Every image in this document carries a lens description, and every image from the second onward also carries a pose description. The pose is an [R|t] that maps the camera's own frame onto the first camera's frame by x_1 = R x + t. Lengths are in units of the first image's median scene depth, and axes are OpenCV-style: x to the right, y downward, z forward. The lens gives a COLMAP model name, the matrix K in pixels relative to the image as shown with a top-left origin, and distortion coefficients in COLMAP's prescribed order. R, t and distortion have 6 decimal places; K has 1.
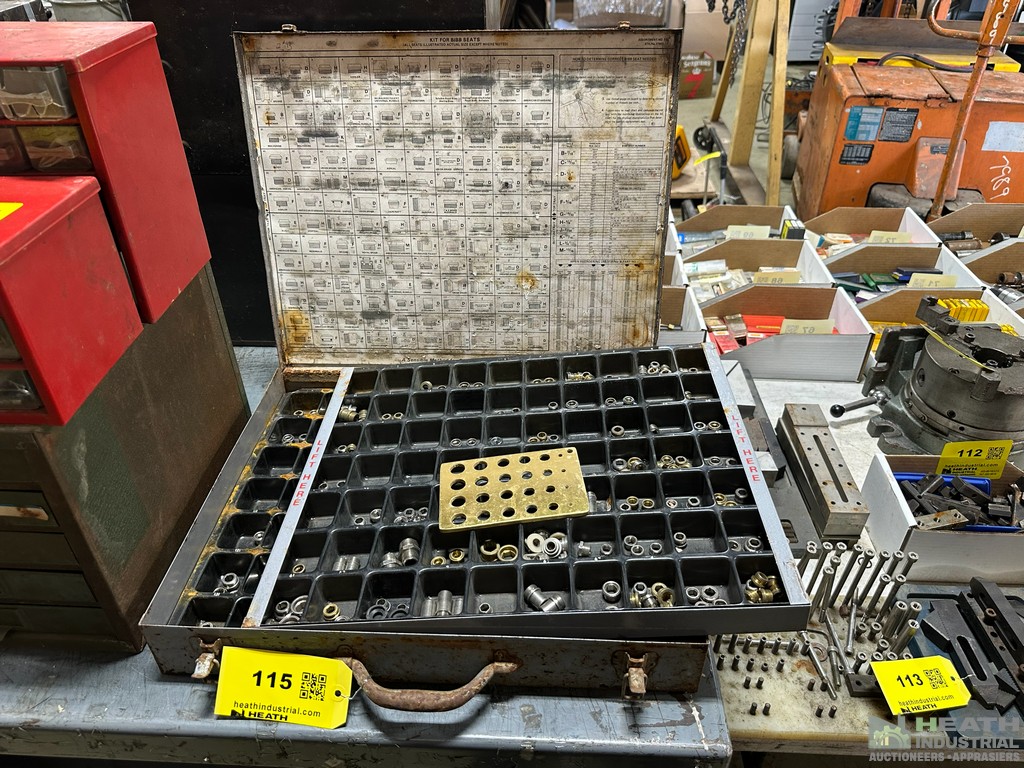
lens RADIAL K [[700.5, 0, 511.1], [0, 700.5, 402.1], [0, 0, 1]] dist [0.080351, -0.097690]
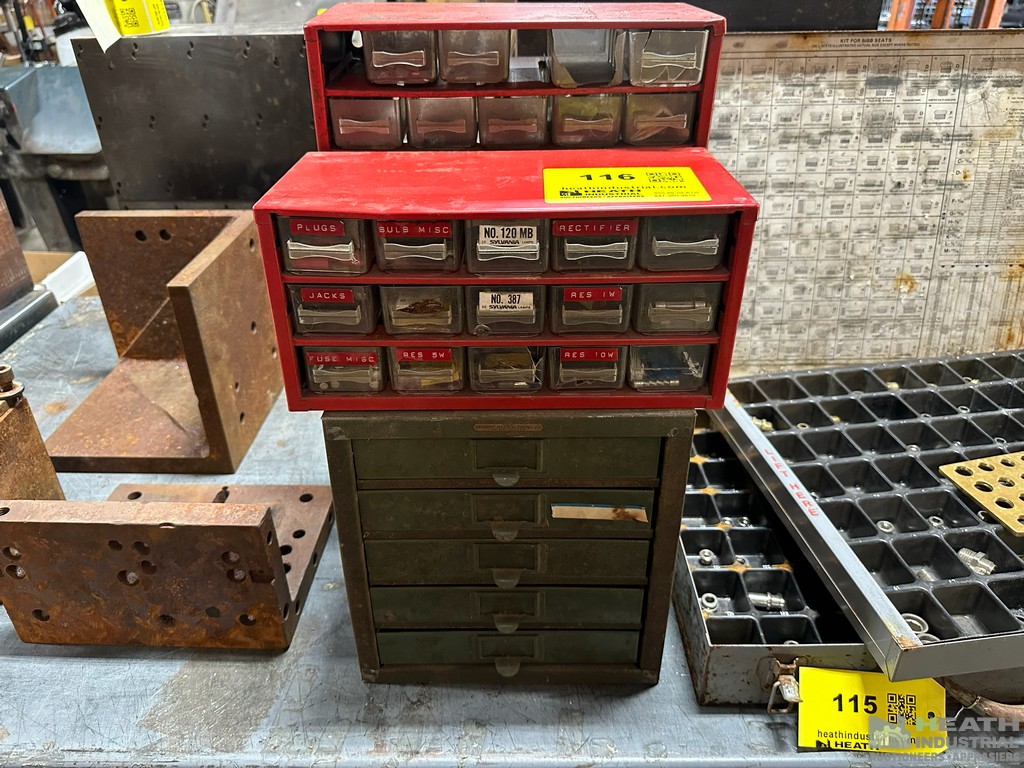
lens RADIAL K [[725.7, 0, 525.3], [0, 725.7, 390.7], [0, 0, 1]] dist [-0.004528, -0.002533]
pose [[0.999035, -0.023094, 0.037347, -0.564858], [0.026763, 0.994536, -0.100905, 0.060679], [-0.034813, 0.101807, 0.994195, 0.056672]]
